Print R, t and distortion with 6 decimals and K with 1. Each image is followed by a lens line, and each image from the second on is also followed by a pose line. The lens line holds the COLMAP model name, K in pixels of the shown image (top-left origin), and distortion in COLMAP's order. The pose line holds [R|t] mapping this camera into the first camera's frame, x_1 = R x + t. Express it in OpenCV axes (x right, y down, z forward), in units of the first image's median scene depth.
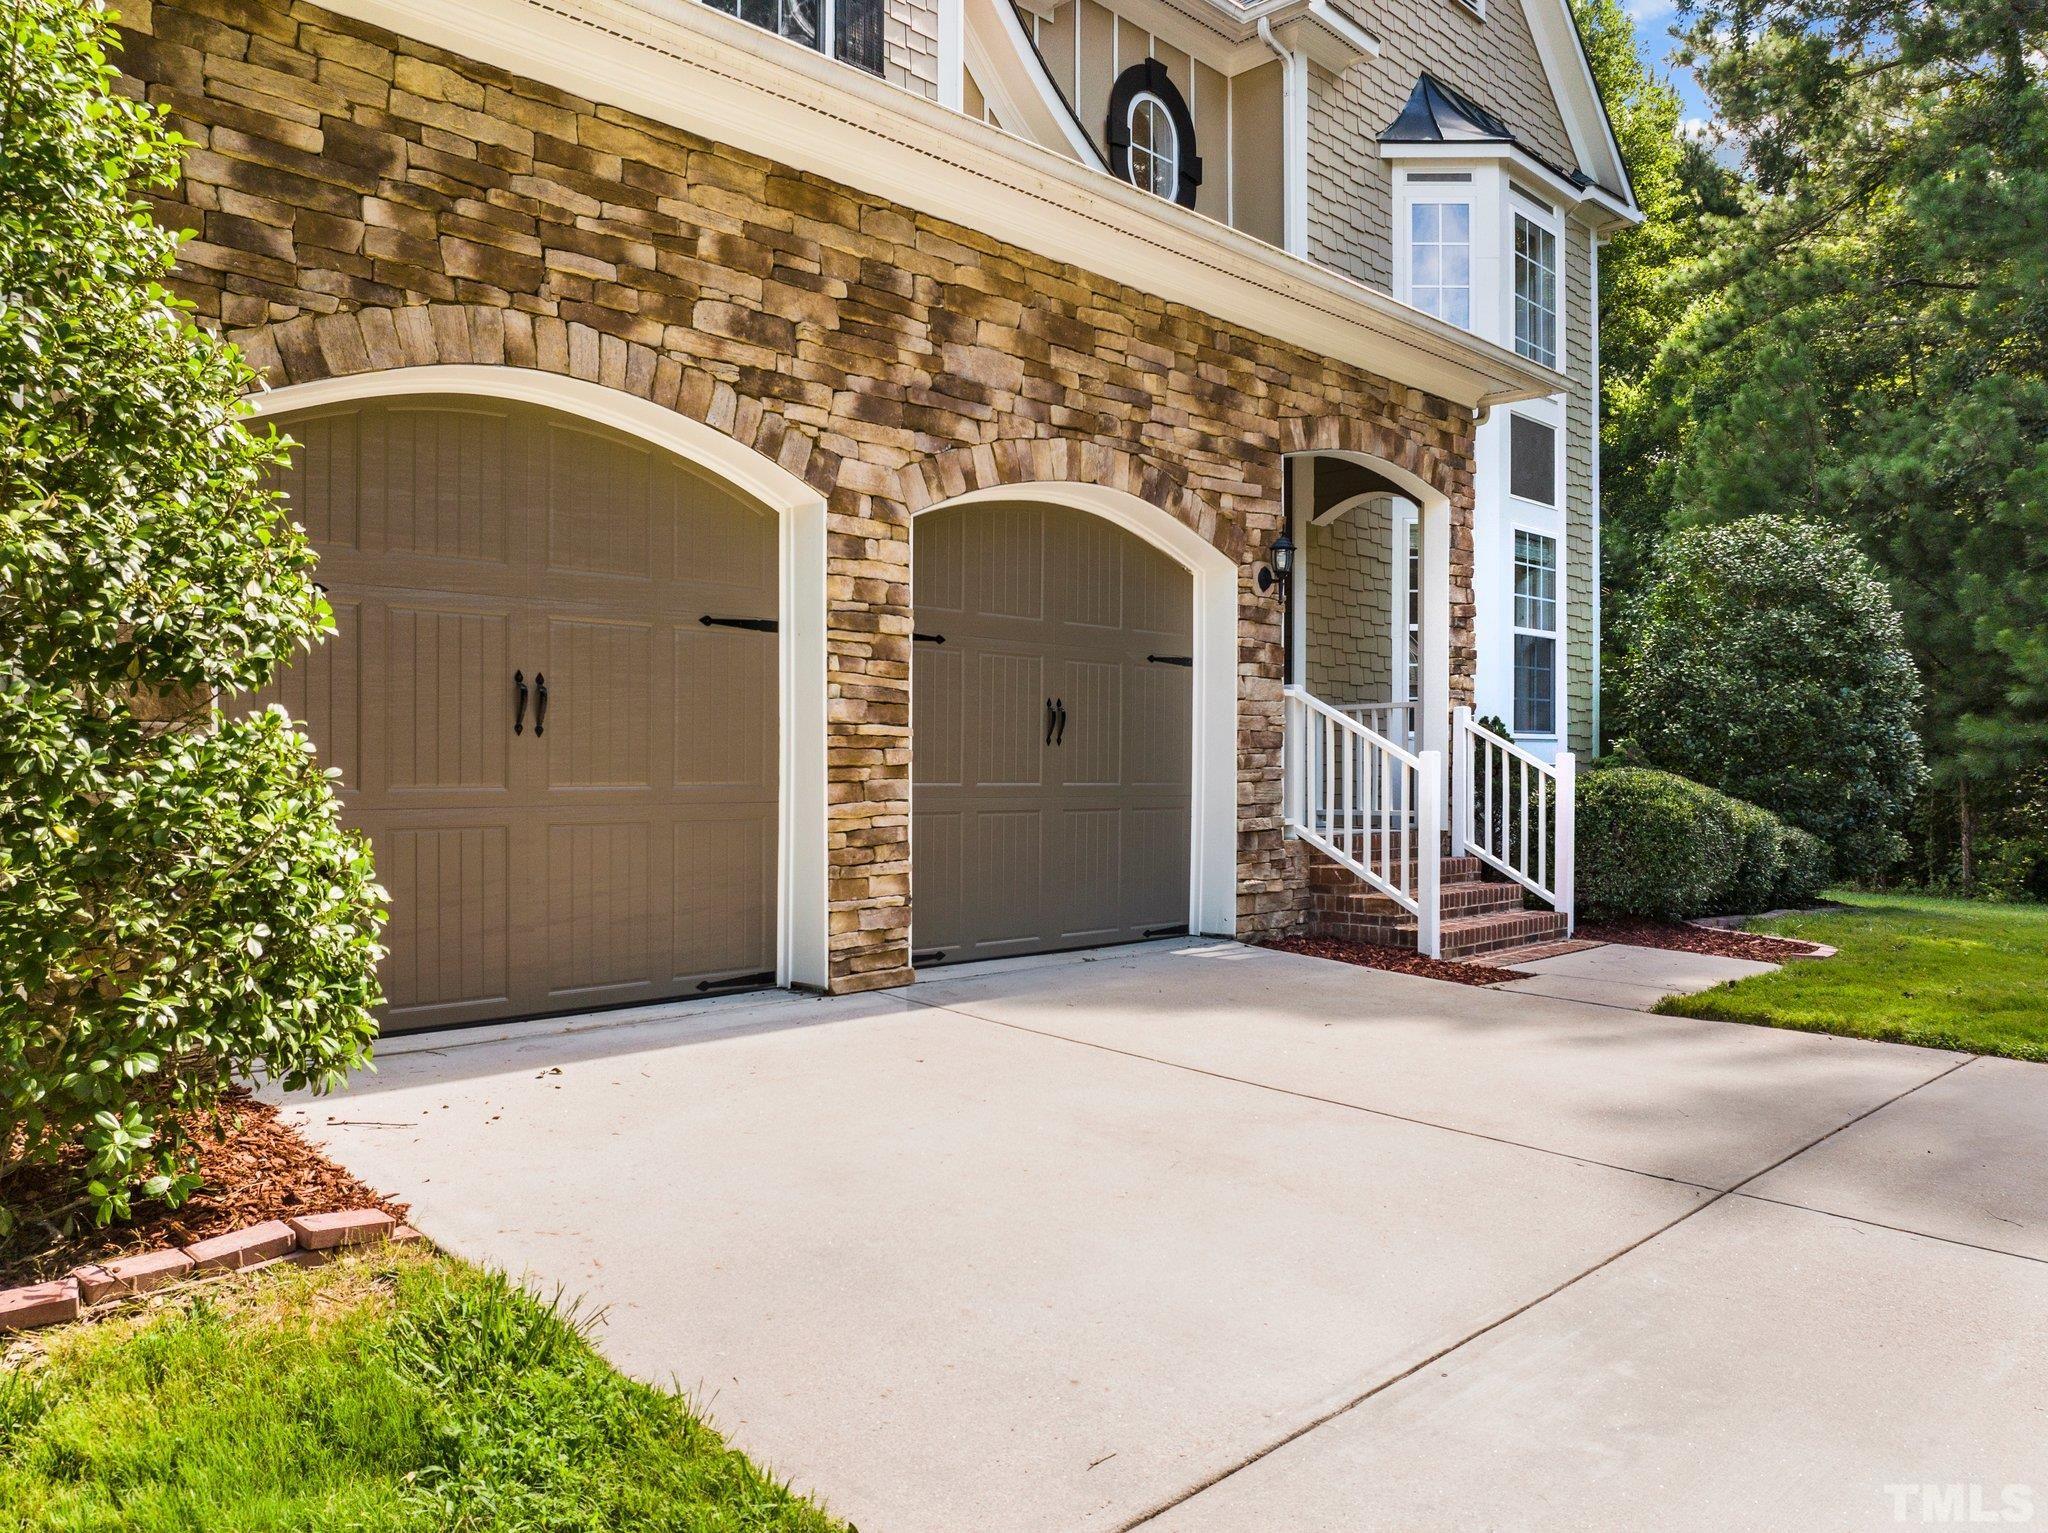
lens RADIAL K [[1452.0, 0, 1028.3], [0, 1452.0, 808.6], [0, 0, 1]] dist [-0.038972, -0.006266]
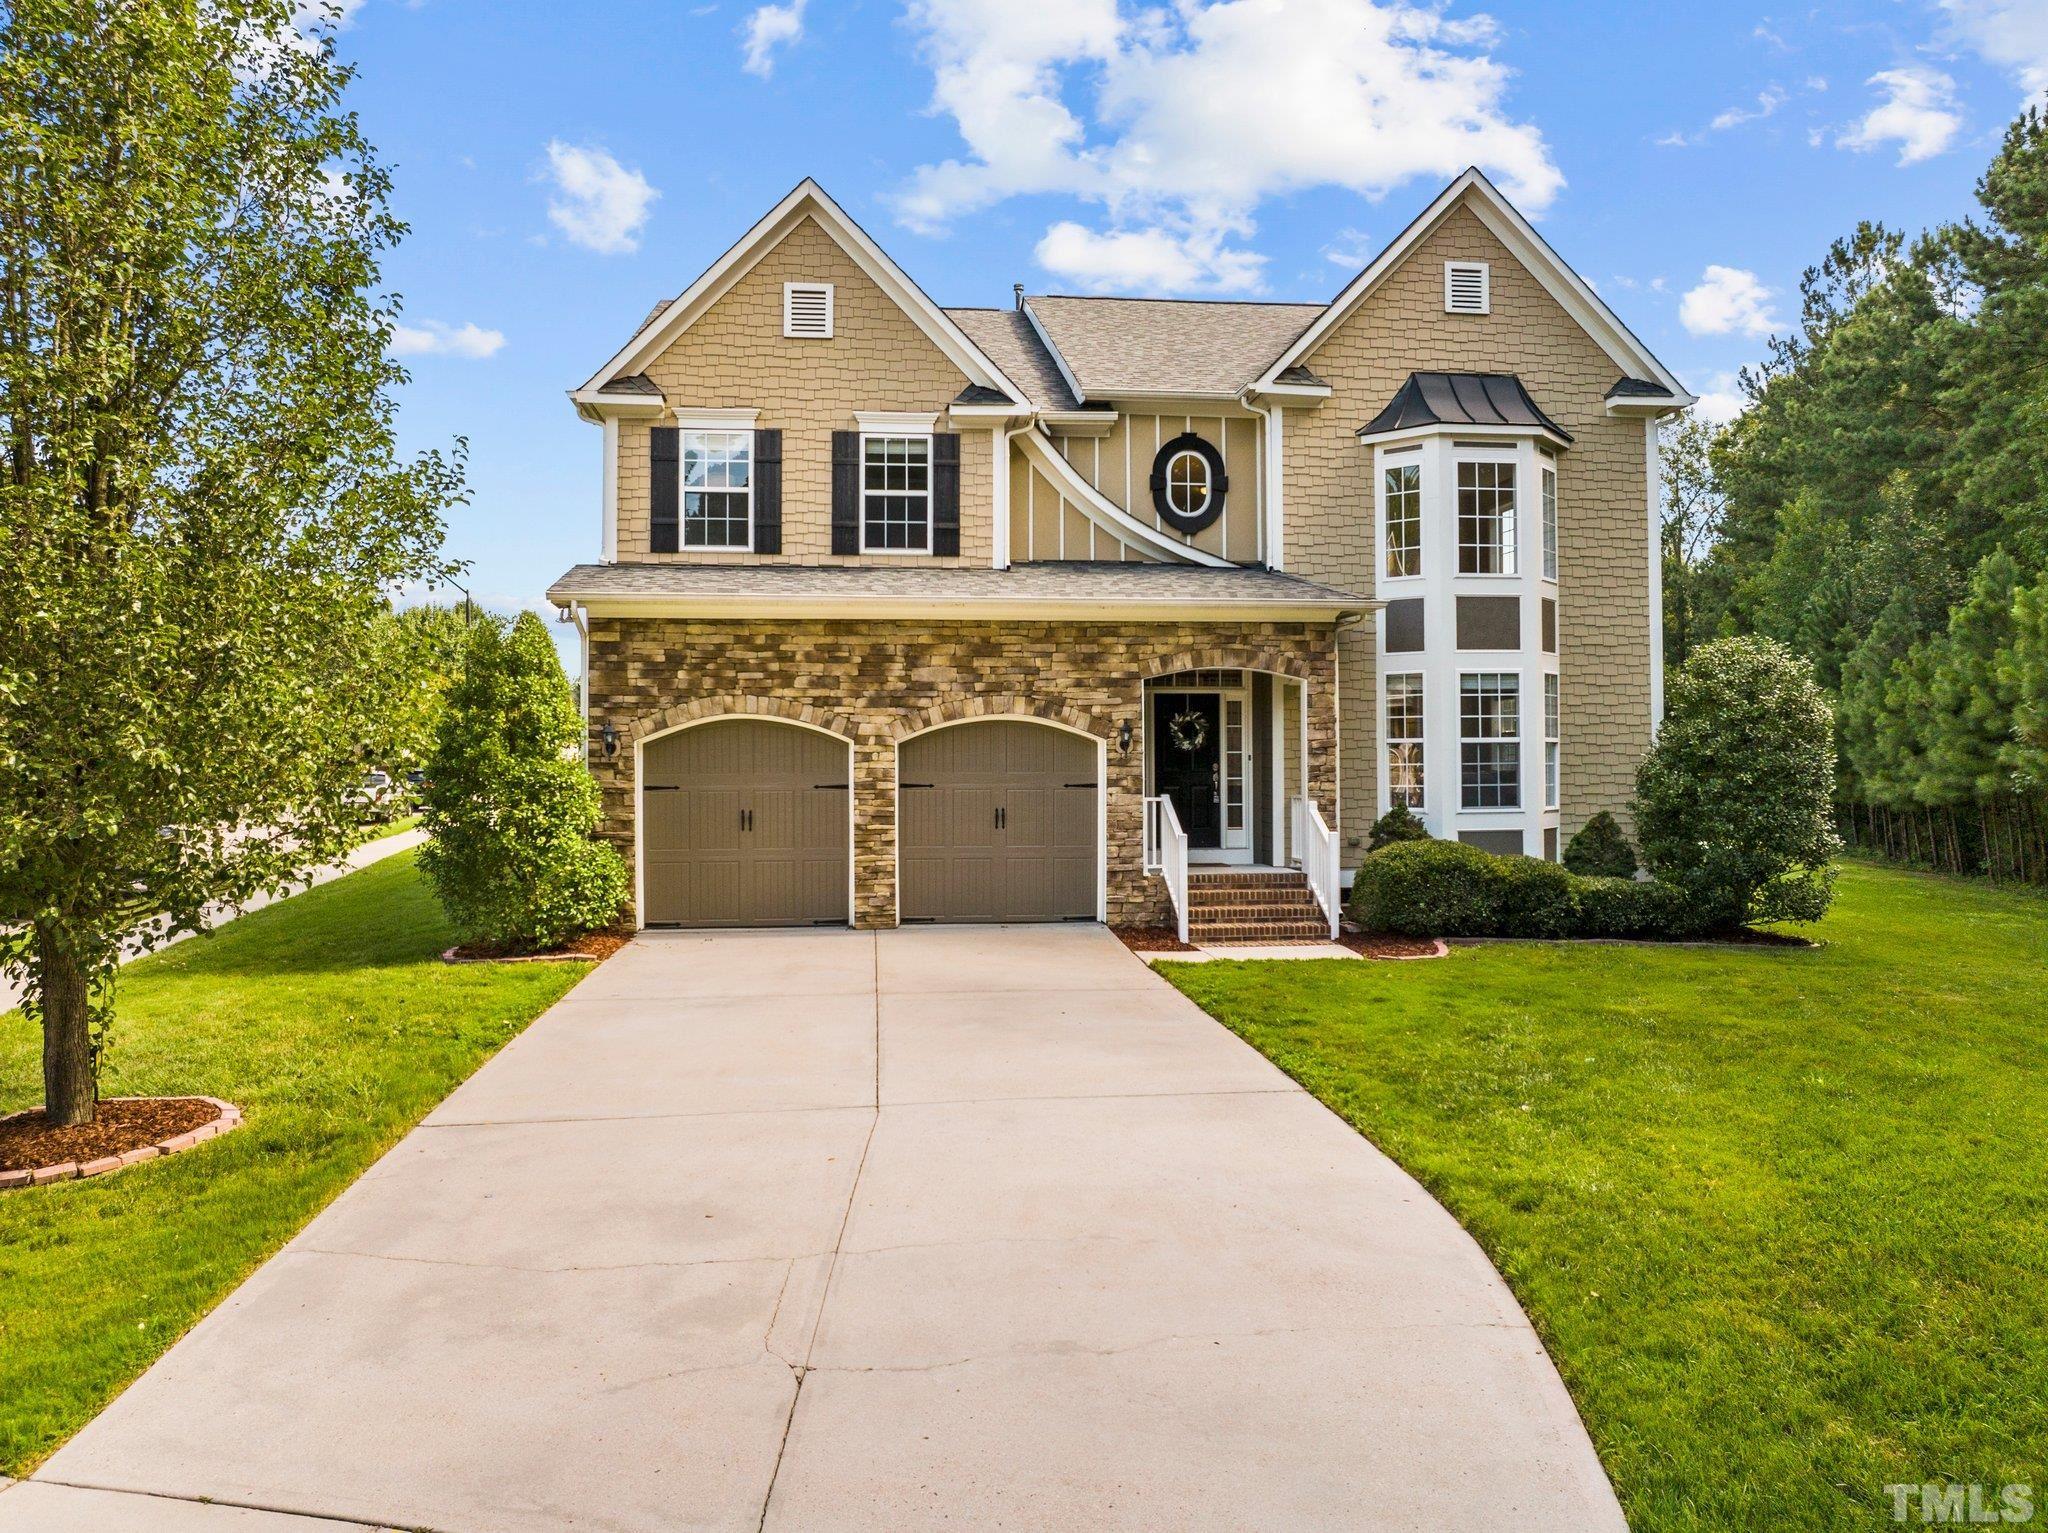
lens RADIAL K [[1442.4, 0, 1021.4], [0, 1442.4, 755.9], [0, 0, 1]] dist [-0.030168, -0.007109]
pose [[0.783254, -0.006972, -0.621663, 1.643741], [-0.011814, 0.999590, -0.026095, -0.114135], [0.621589, 0.027783, 0.782850, -0.818218]]
